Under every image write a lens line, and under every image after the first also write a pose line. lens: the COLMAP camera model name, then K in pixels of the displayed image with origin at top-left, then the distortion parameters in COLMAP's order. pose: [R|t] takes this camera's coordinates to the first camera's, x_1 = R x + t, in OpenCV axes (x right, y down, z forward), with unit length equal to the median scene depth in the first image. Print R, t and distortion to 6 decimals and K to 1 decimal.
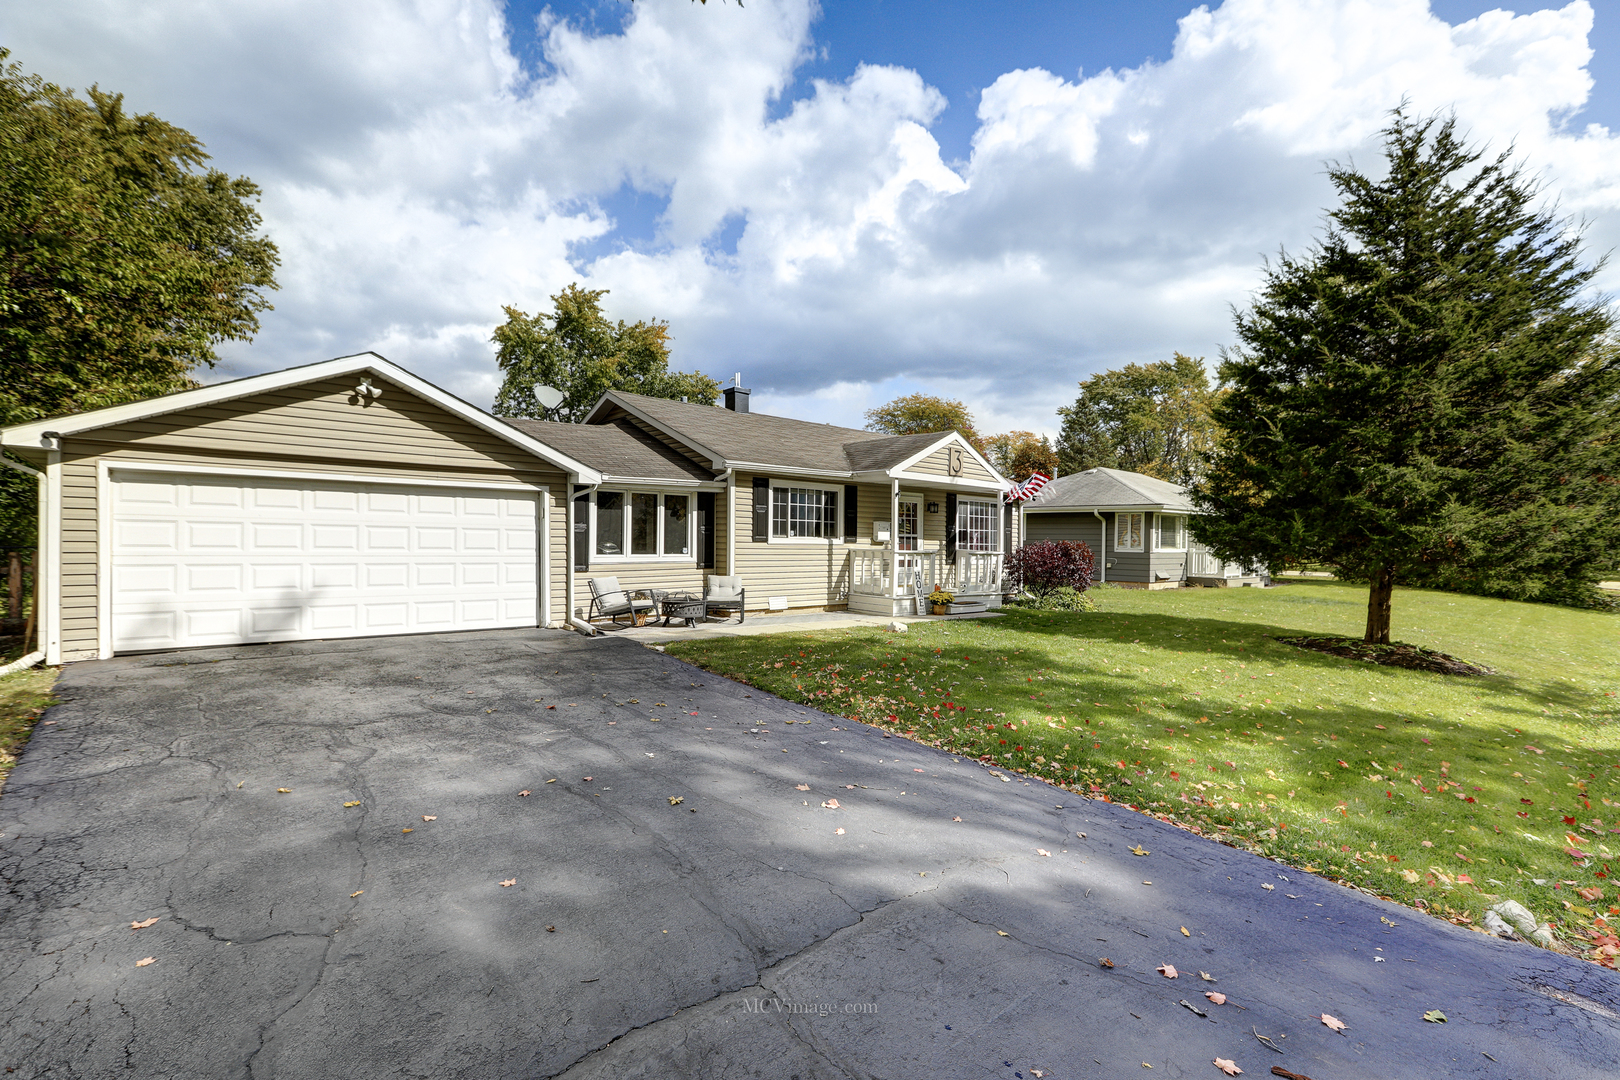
lens RADIAL K [[700.1, 0, 802.6], [0, 700.1, 544.7], [0, 0, 1]] dist [0.004633, -0.000112]
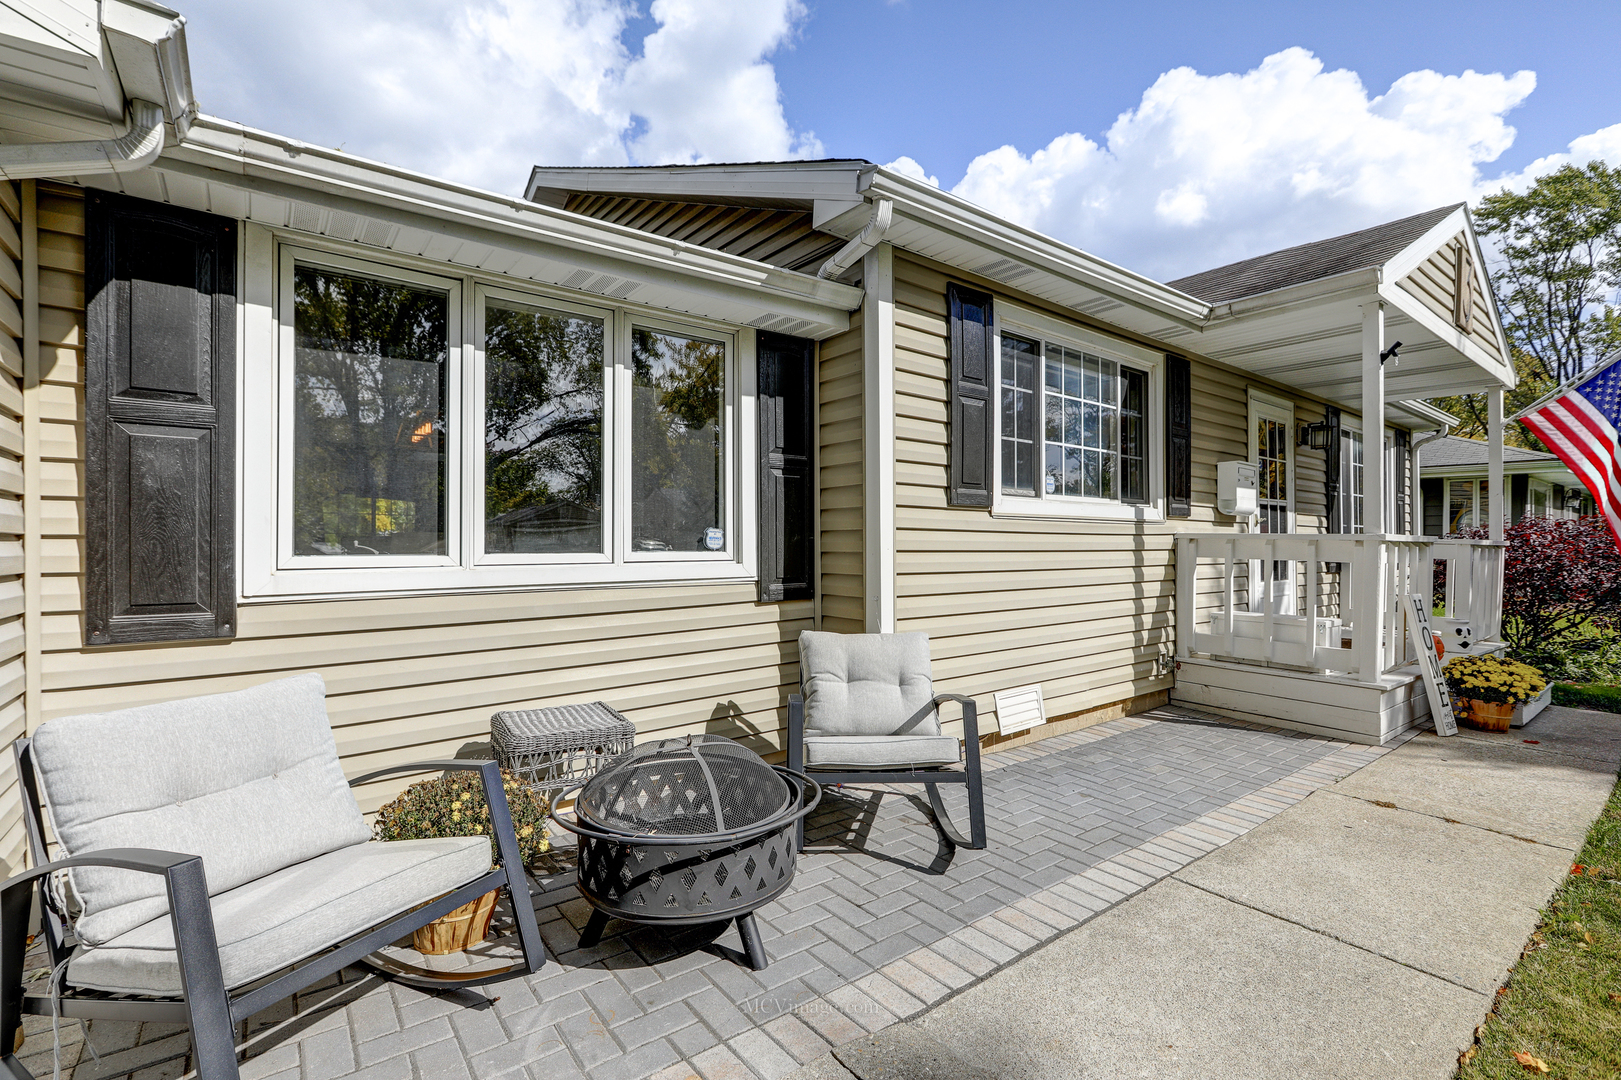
lens RADIAL K [[721.0, 0, 821.0], [0, 721.0, 537.1], [0, 0, 1]] dist [-0.007432, 0.001496]
pose [[0.998254, -0.010654, -0.058103, -0.108356], [0.010043, 0.999891, -0.010796, 0.011407], [0.058212, 0.010194, 0.998252, 0.712621]]
